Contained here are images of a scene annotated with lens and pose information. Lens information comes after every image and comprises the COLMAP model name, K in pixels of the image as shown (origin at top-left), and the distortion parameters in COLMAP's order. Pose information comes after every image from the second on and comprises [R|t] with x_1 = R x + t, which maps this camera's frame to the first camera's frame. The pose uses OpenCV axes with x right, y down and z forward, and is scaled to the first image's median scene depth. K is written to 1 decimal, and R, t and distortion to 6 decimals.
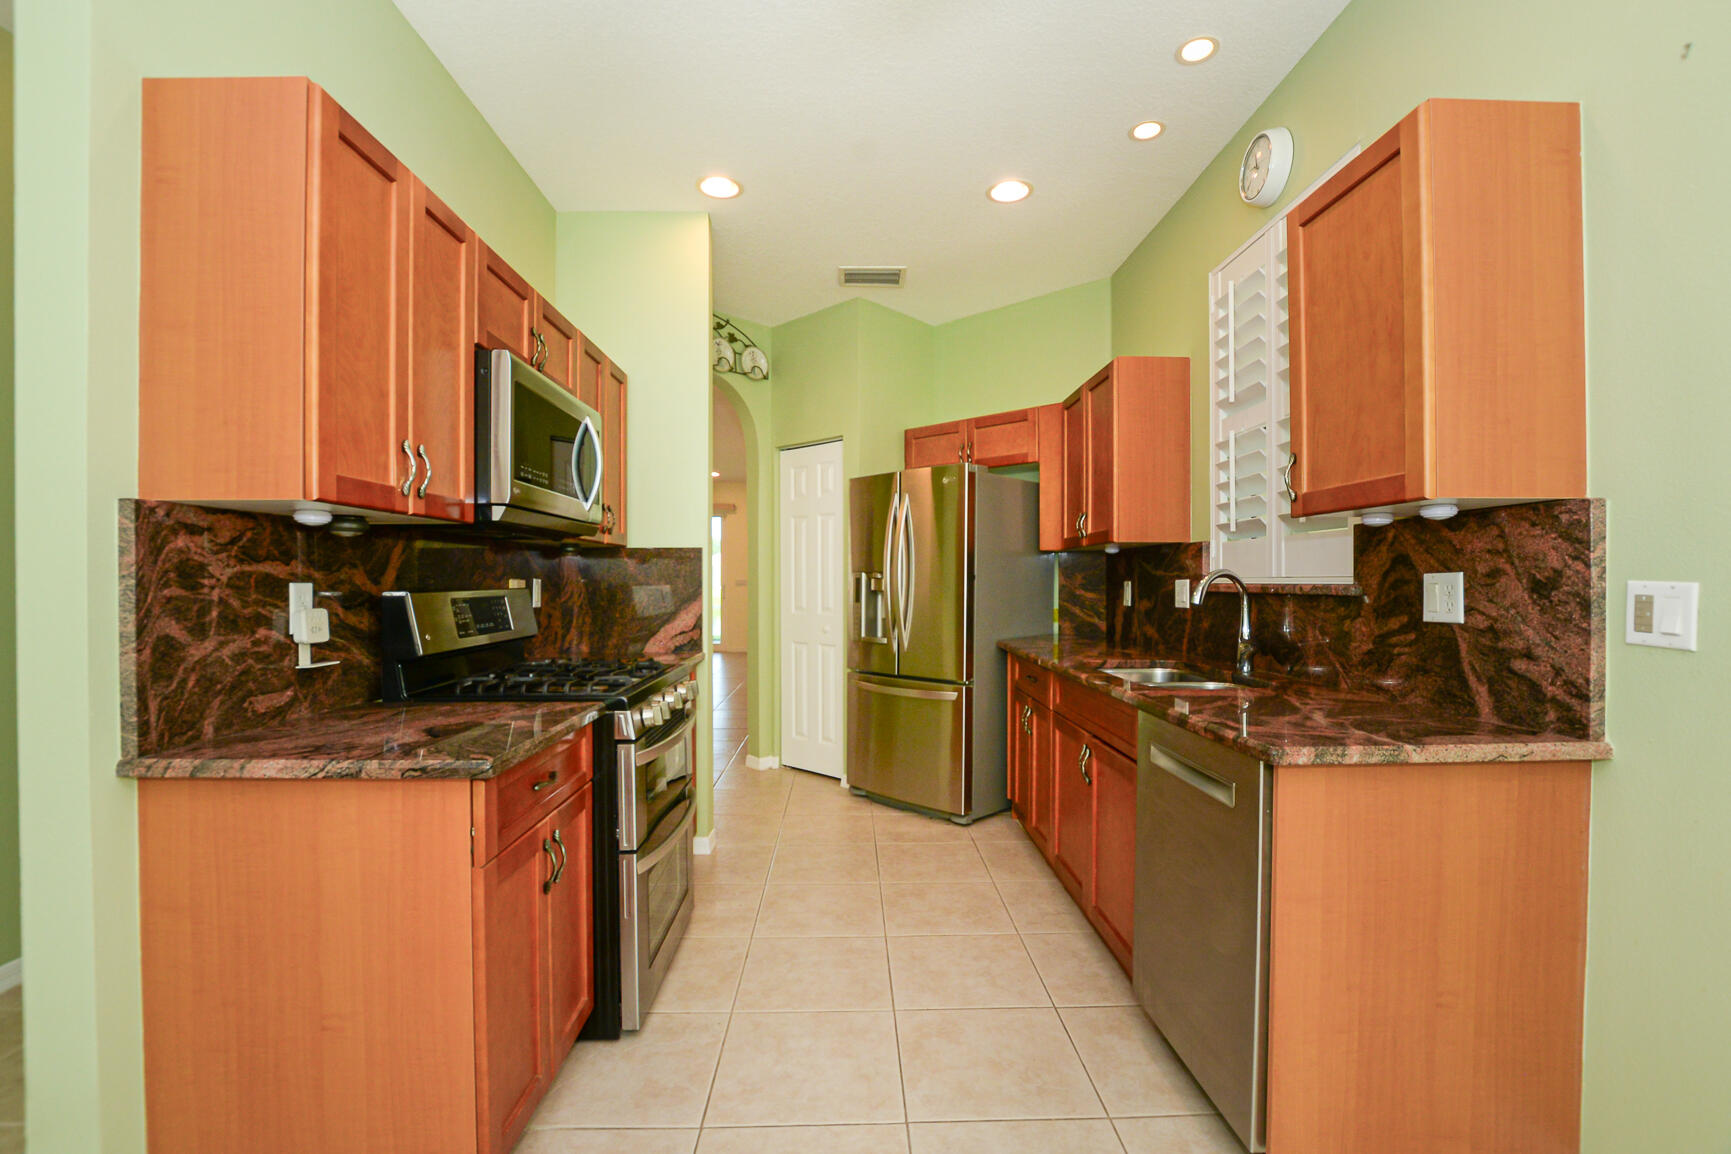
lens RADIAL K [[774.5, 0, 863.9], [0, 774.5, 595.2], [0, 0, 1]] dist [-0.035140, 0.000163]
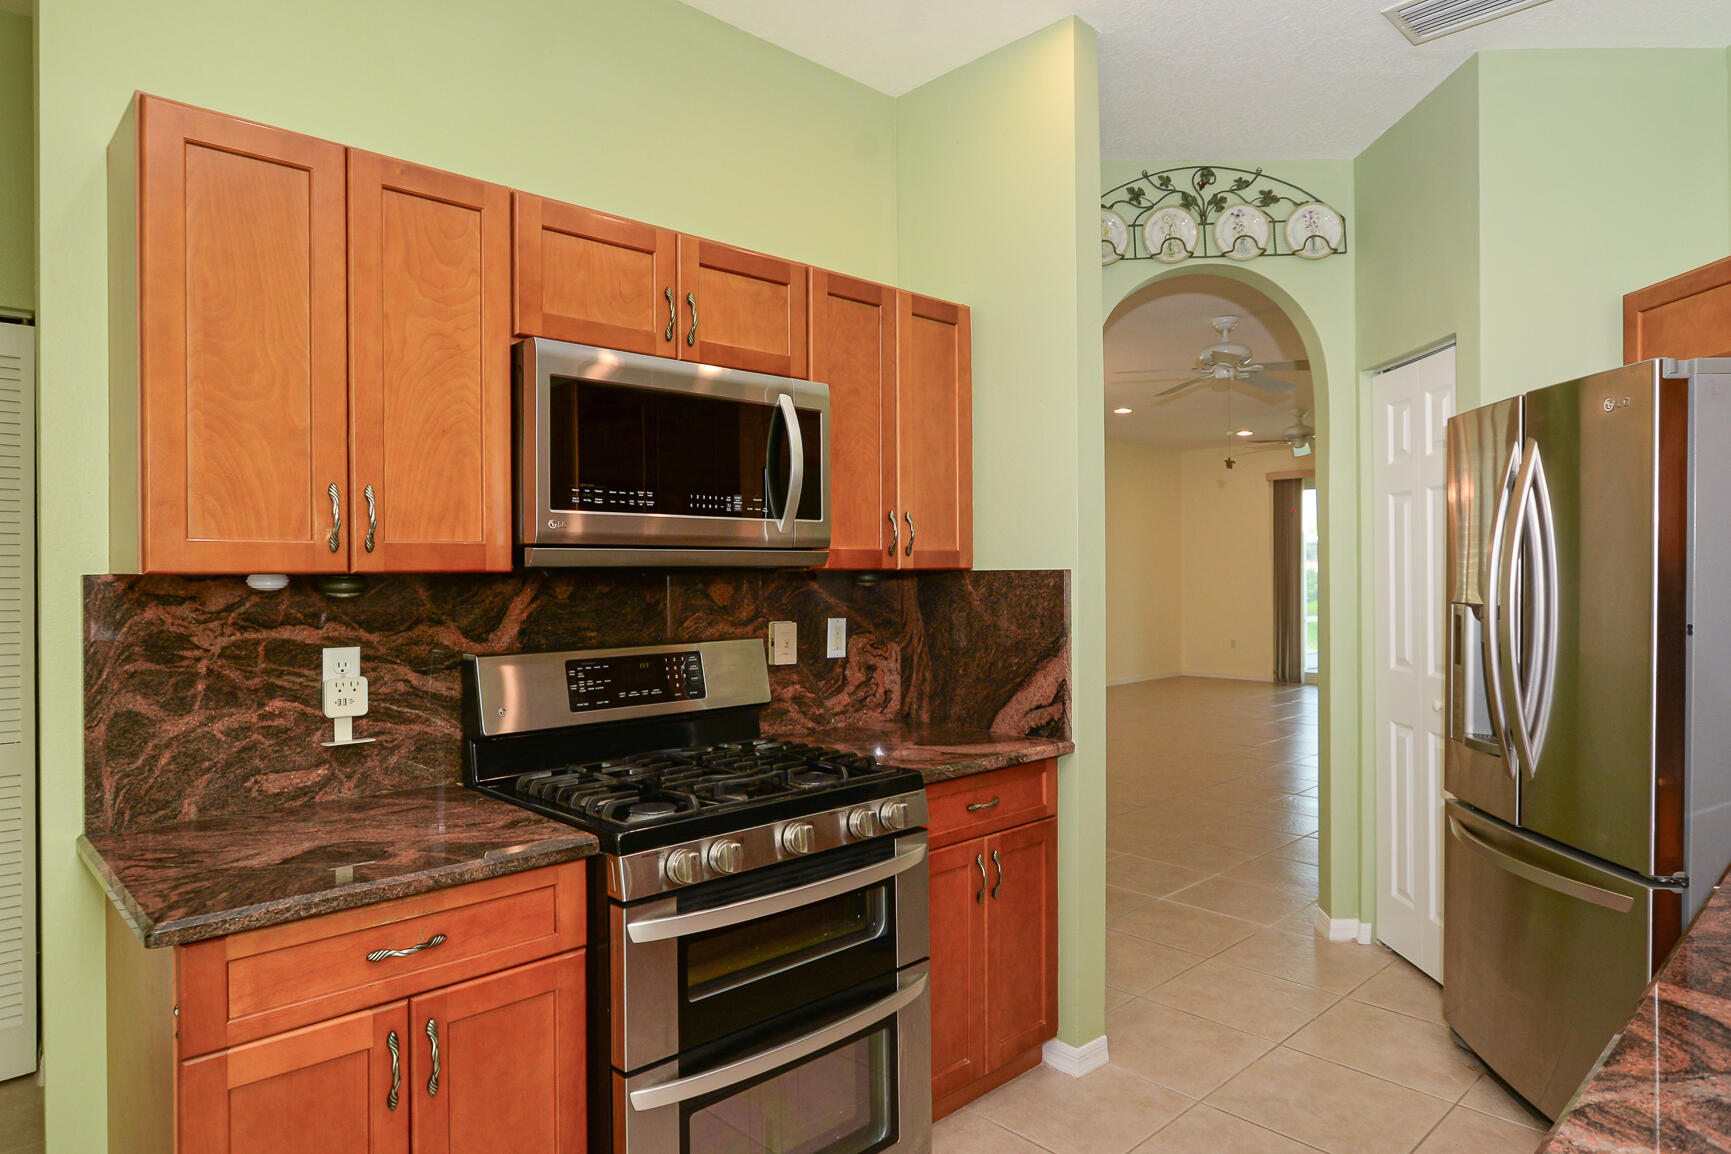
lens RADIAL K [[1032.8, 0, 864.4], [0, 1032.8, 575.8], [0, 0, 1]] dist [-0.015535, 0.001486]
pose [[0.667027, 0.001740, -0.745031, 0.570621], [-0.008812, 0.999946, -0.005554, -0.100602], [0.744981, 0.010270, 0.667006, 0.668777]]
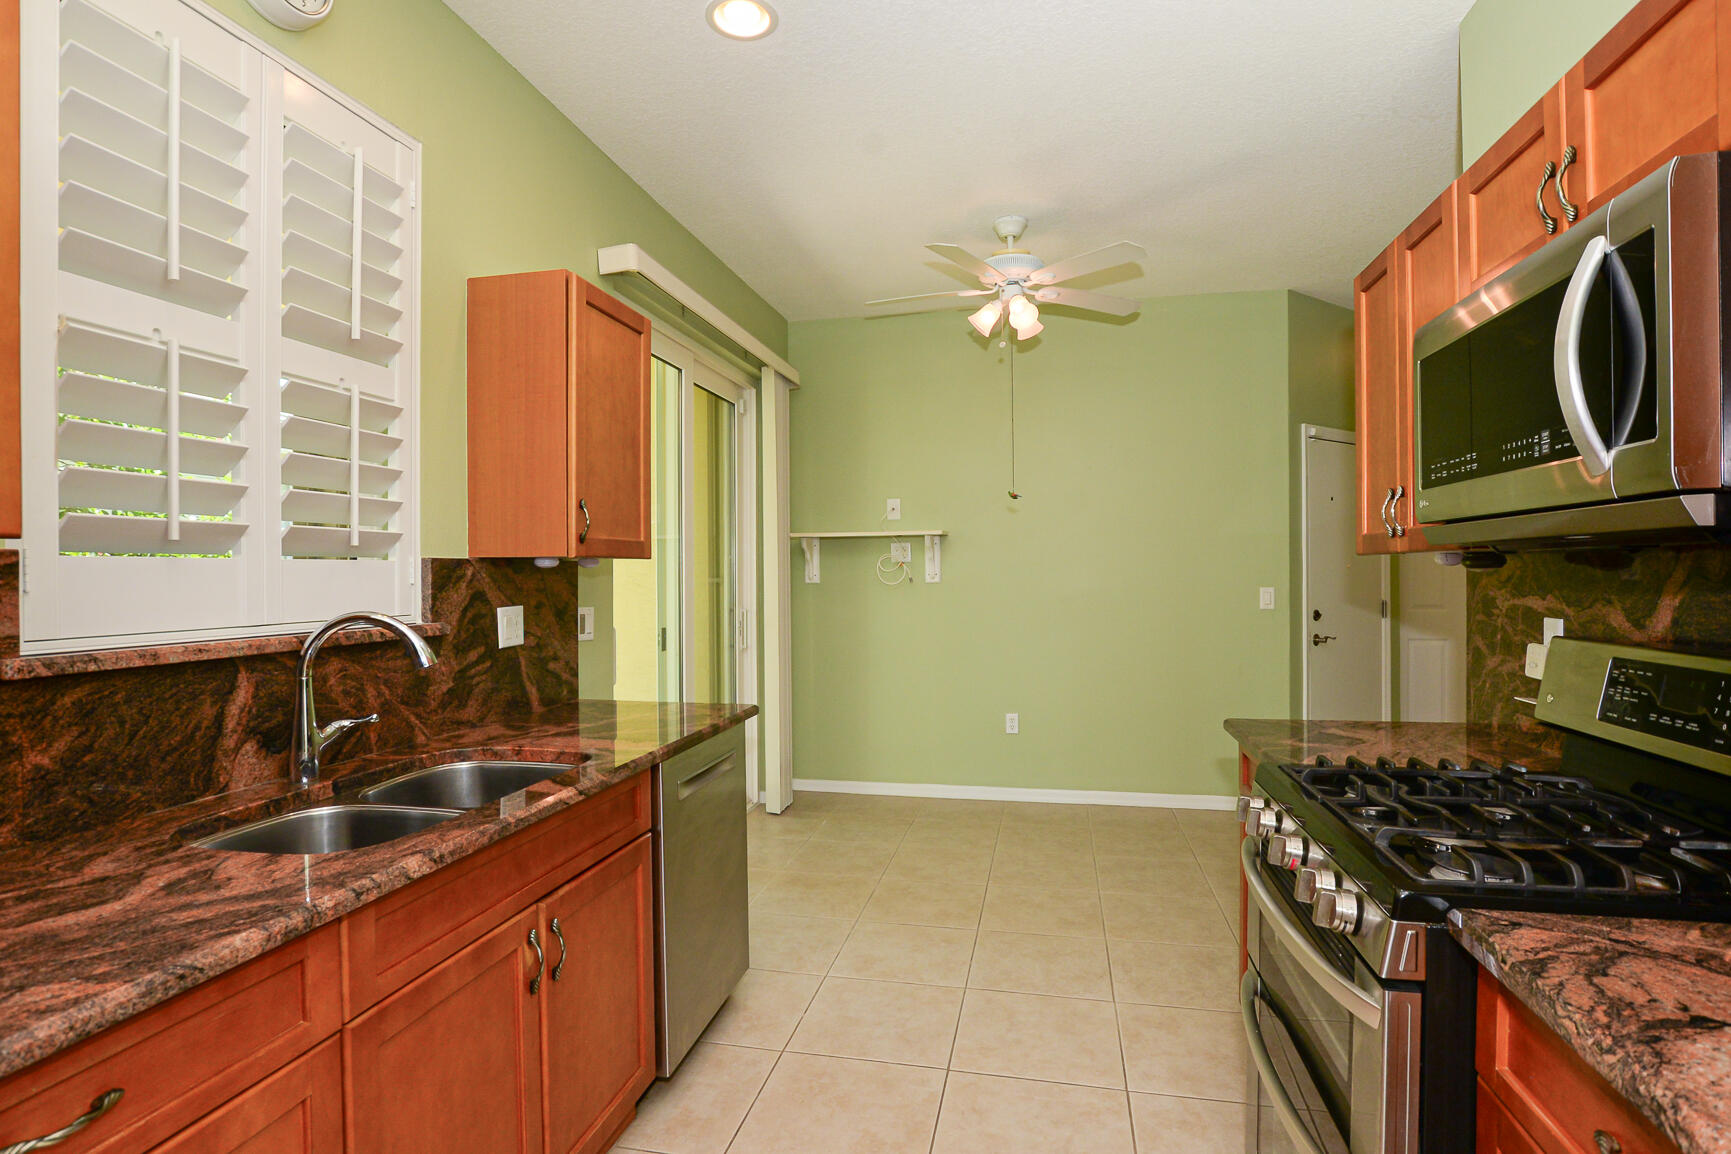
lens RADIAL K [[824.3, 0, 863.5], [0, 824.3, 576.6], [0, 0, 1]] dist [-0.056469, 0.000235]
pose [[-0.969782, 0.006623, 0.243882, -0.127818], [0.012602, 0.999657, 0.022965, -0.106792], [-0.243647, 0.025344, -0.969533, 2.253633]]
